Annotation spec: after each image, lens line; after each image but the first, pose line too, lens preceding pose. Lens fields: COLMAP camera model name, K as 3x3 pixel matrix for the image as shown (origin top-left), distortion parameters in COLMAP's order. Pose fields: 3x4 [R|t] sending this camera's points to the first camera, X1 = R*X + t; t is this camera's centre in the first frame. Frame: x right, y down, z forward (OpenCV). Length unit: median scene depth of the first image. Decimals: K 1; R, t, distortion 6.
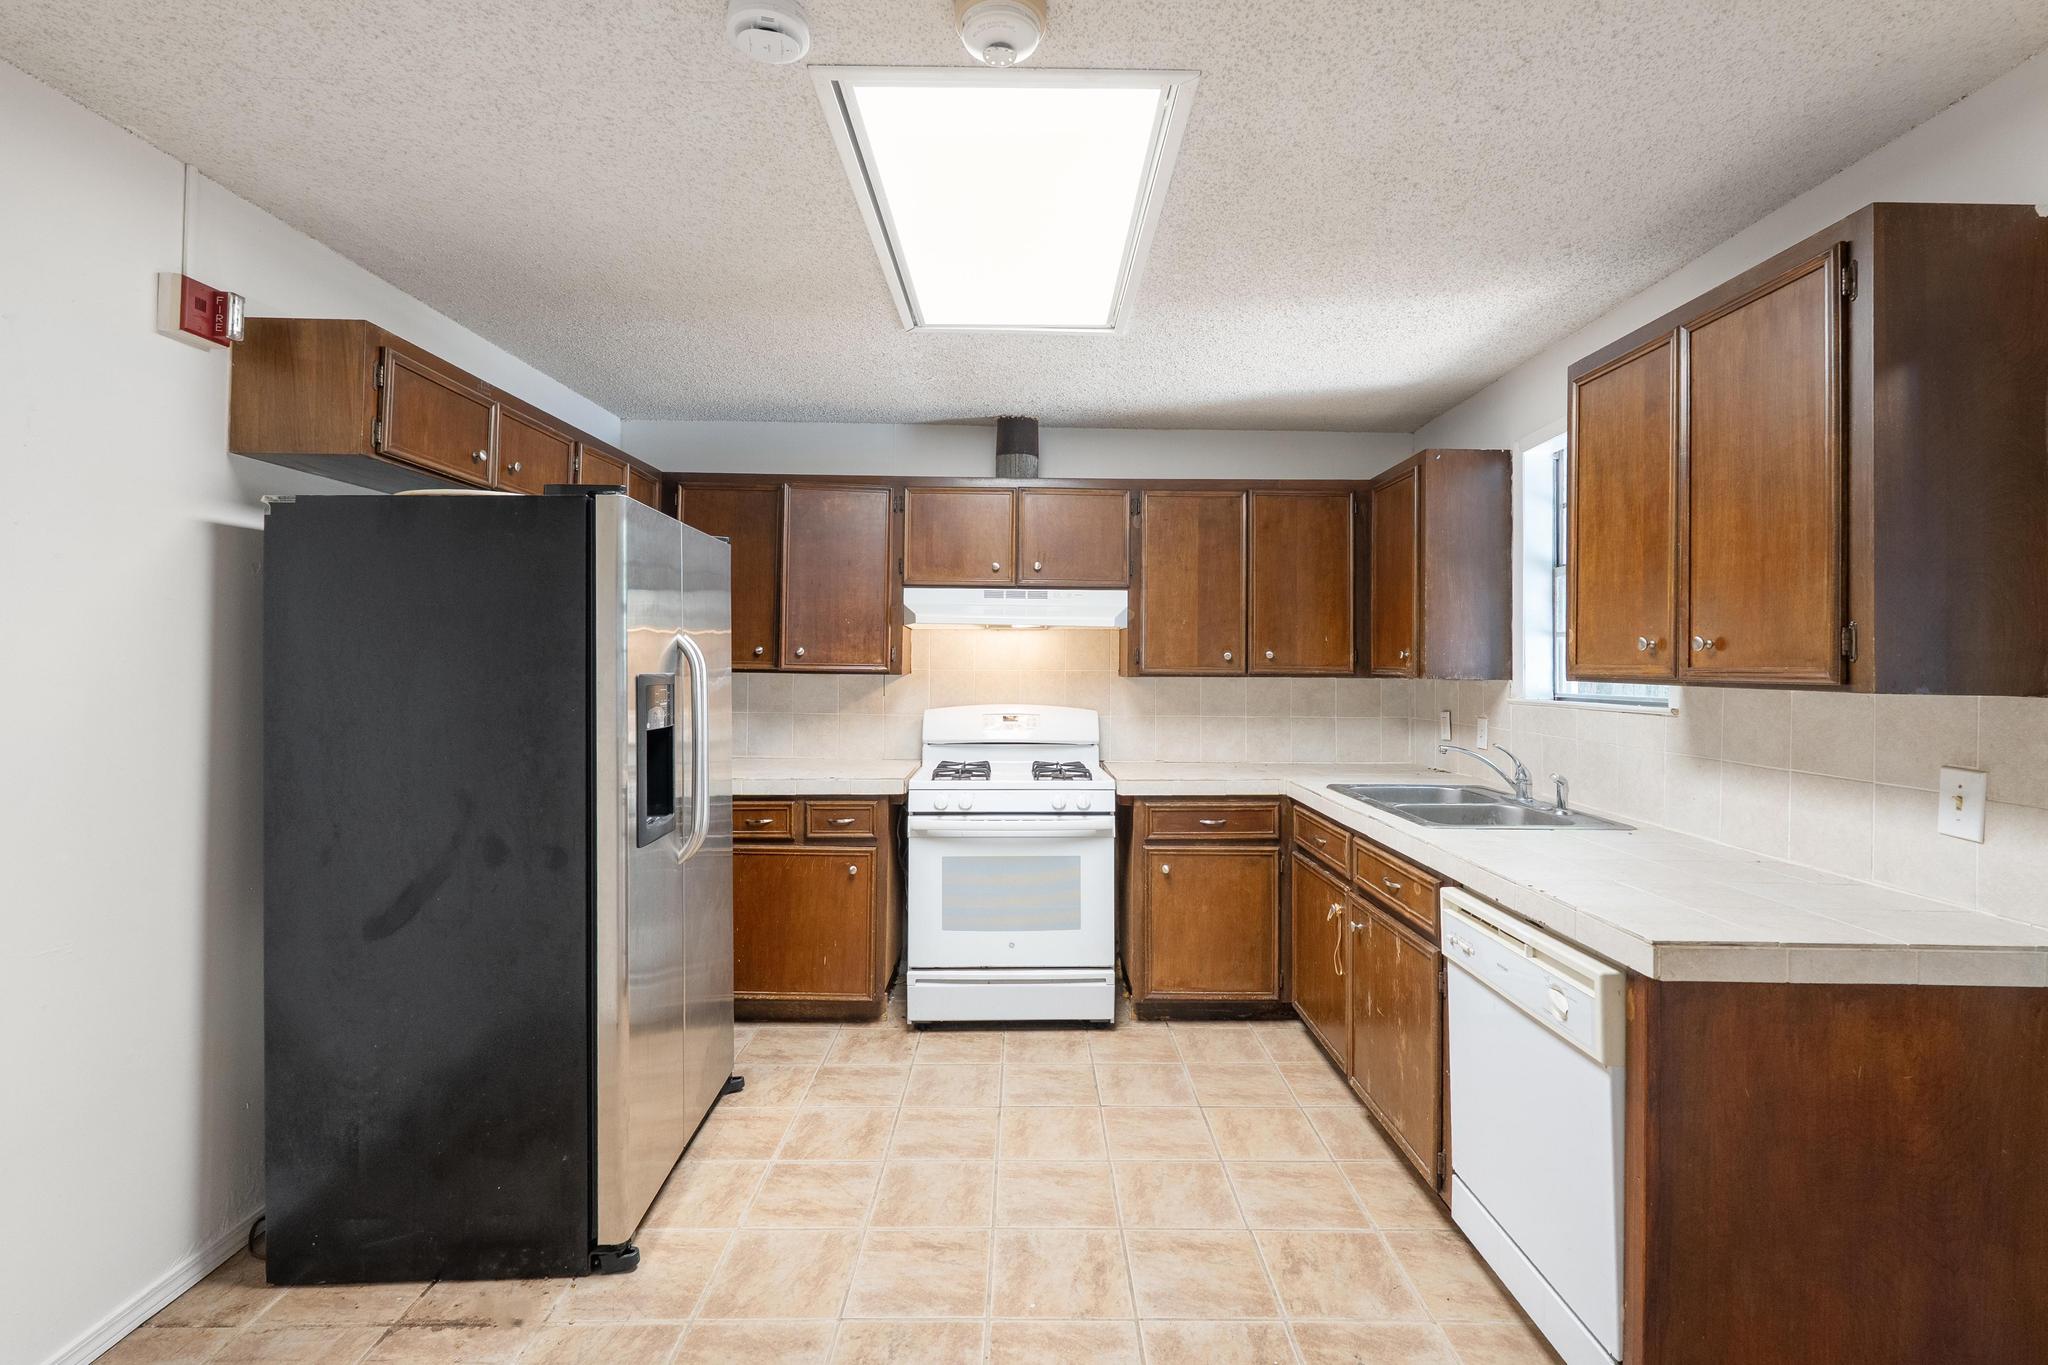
lens RADIAL K [[917.7, 0, 1006.0], [0, 917.7, 647.6], [0, 0, 1]] dist [-0.004859, 0.000440]
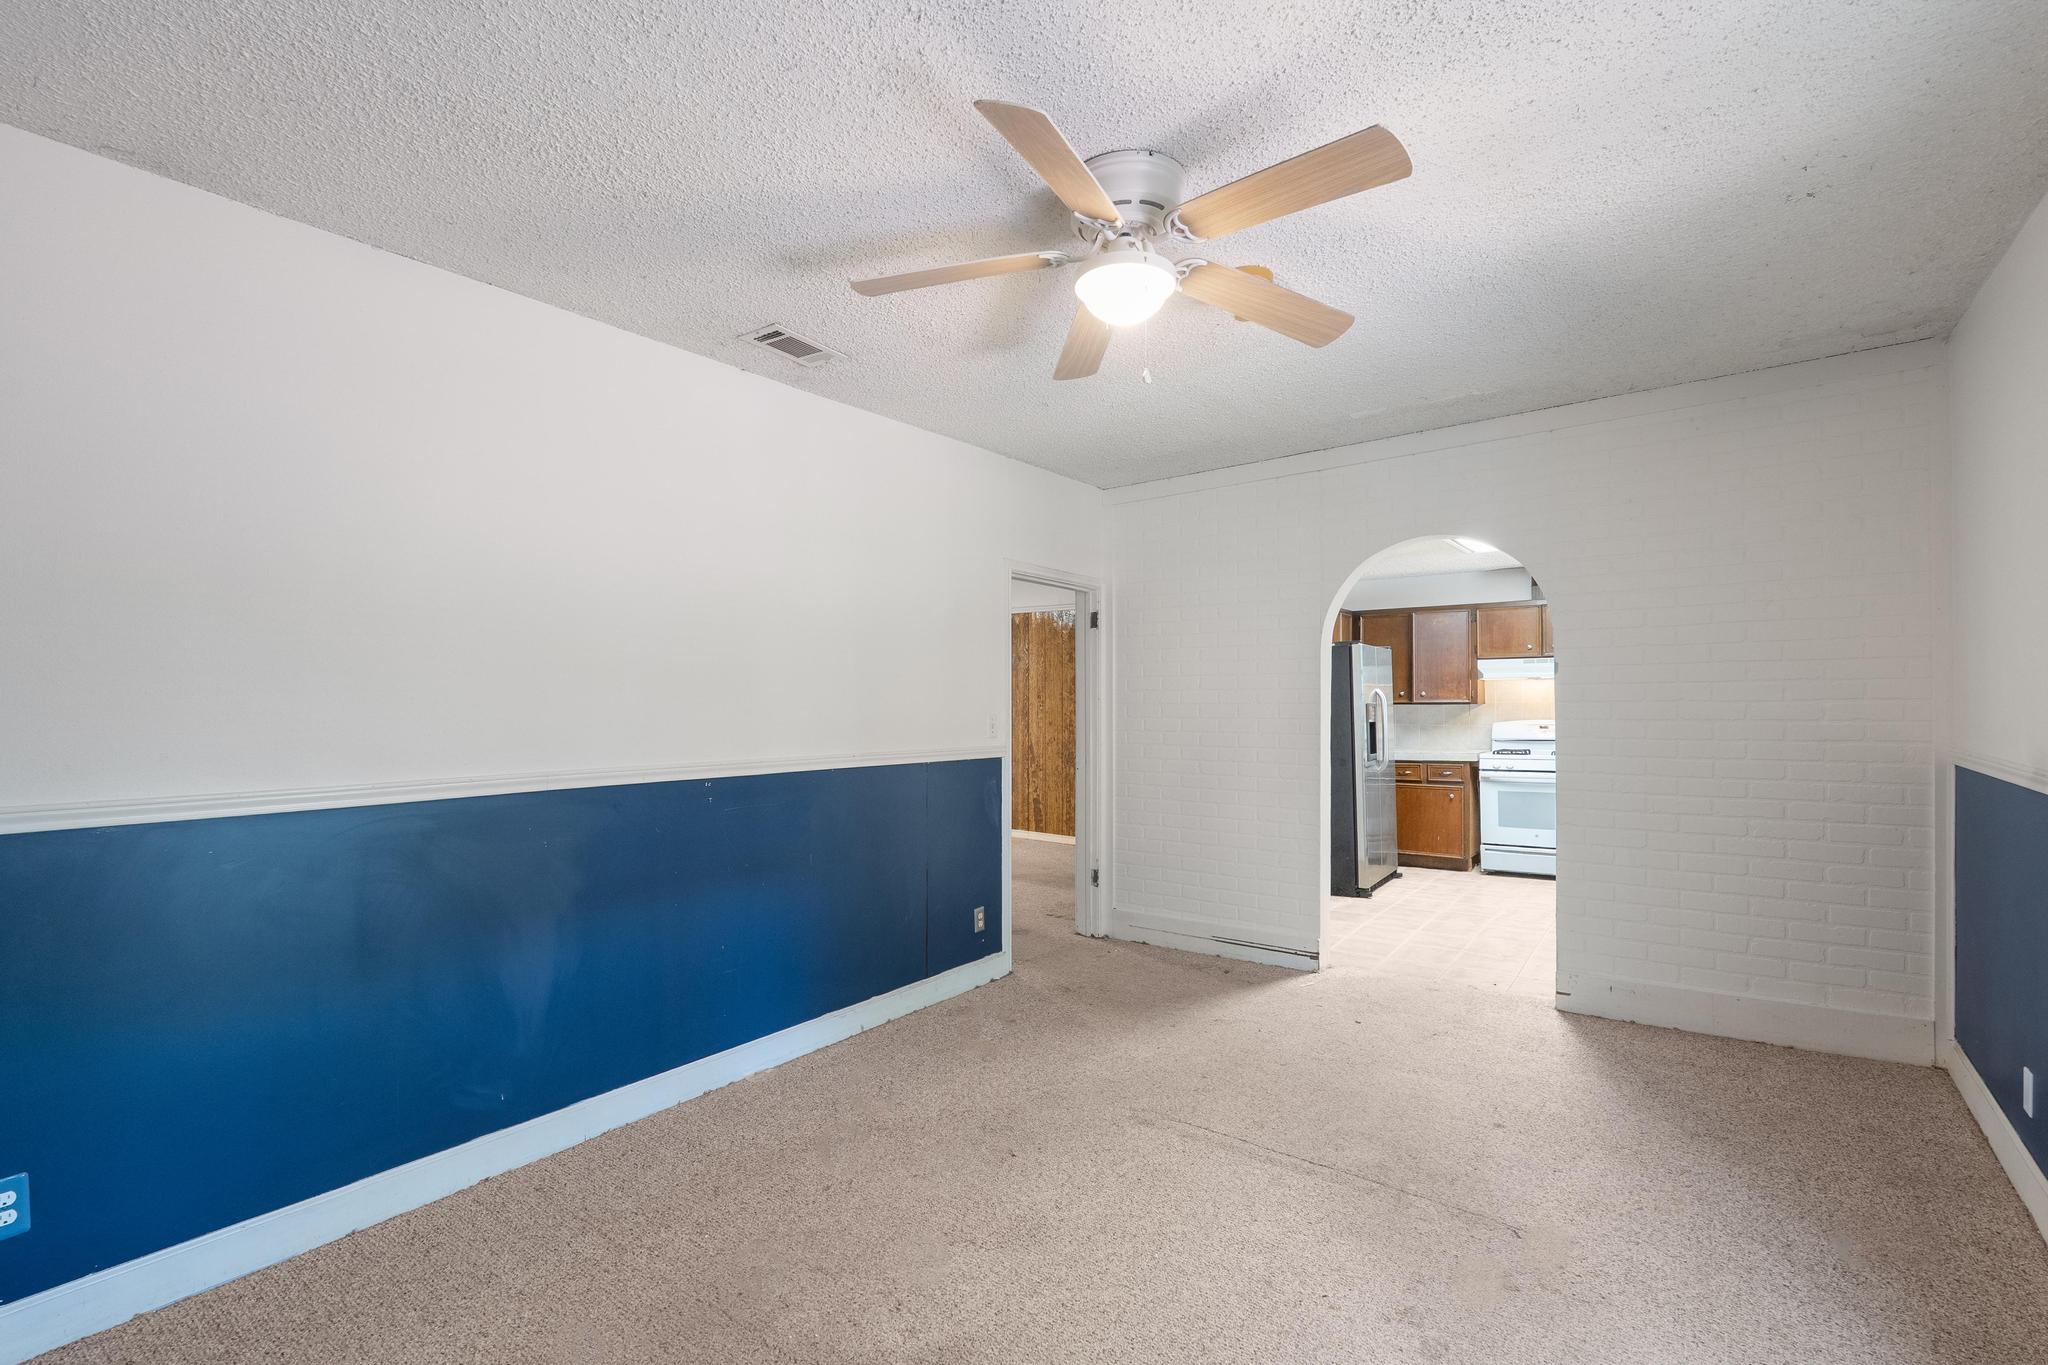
lens RADIAL K [[917.7, 0, 1029.9], [0, 917.7, 696.5], [0, 0, 1]] dist [-0.004859, 0.000440]
pose [[0.808160, -0.022422, -0.588537, 0.299857], [0.026071, 0.999657, -0.002285, -0.008317], [0.588386, -0.013497, 0.808467, -1.295106]]
